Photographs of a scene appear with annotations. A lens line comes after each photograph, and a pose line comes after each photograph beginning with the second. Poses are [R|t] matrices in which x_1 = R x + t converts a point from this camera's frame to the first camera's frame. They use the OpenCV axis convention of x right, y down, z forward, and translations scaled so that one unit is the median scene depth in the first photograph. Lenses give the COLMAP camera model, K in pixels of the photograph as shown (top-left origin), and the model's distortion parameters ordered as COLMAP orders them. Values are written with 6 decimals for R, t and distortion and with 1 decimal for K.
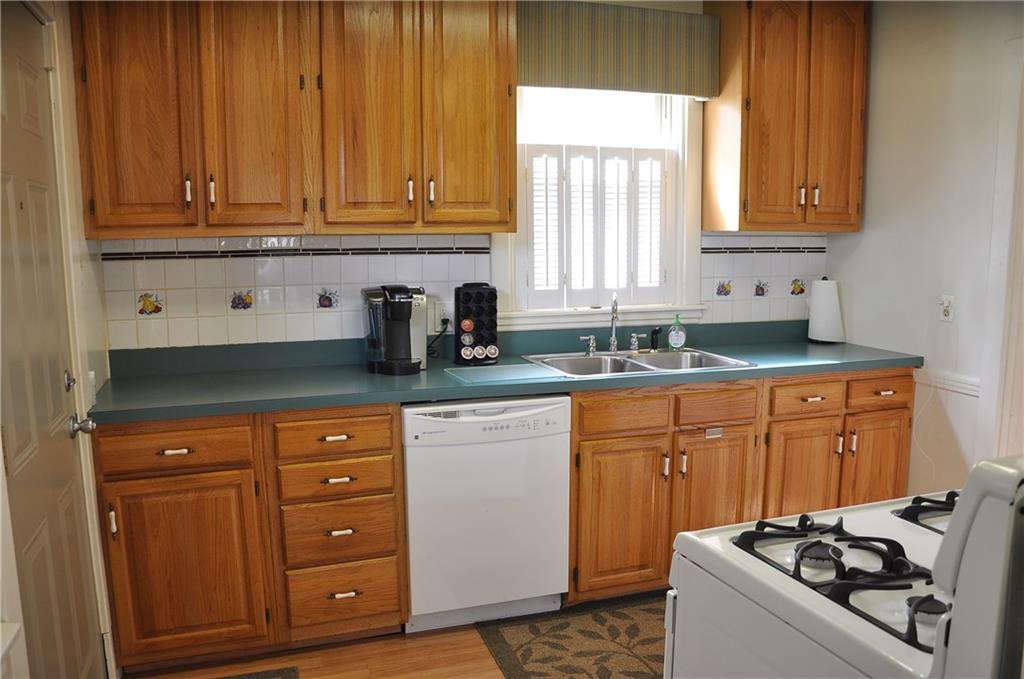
lens RADIAL K [[801.6, 0, 510.8], [0, 801.6, 348.4], [0, 0, 1]] dist [-0.156463, 0.126284]
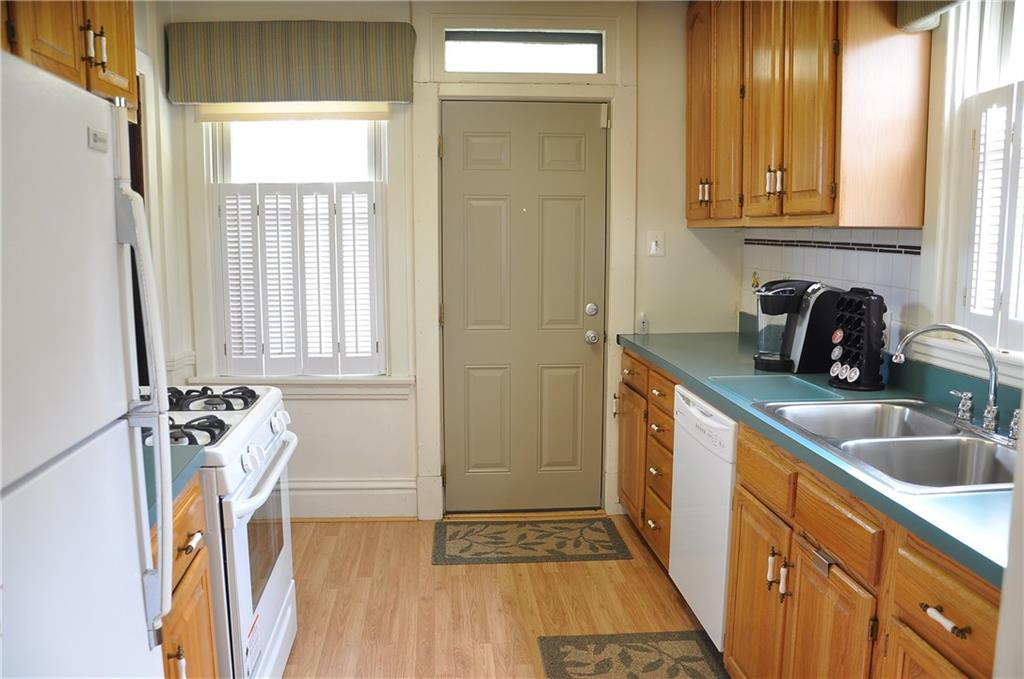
lens RADIAL K [[801.6, 0, 510.8], [0, 801.6, 348.4], [0, 0, 1]] dist [-0.156463, 0.126284]
pose [[-0.233571, 0.154280, -0.960022, 0.851469], [-0.116402, 0.975795, 0.185135, -0.135164], [0.965347, 0.154991, -0.209959, 0.876579]]
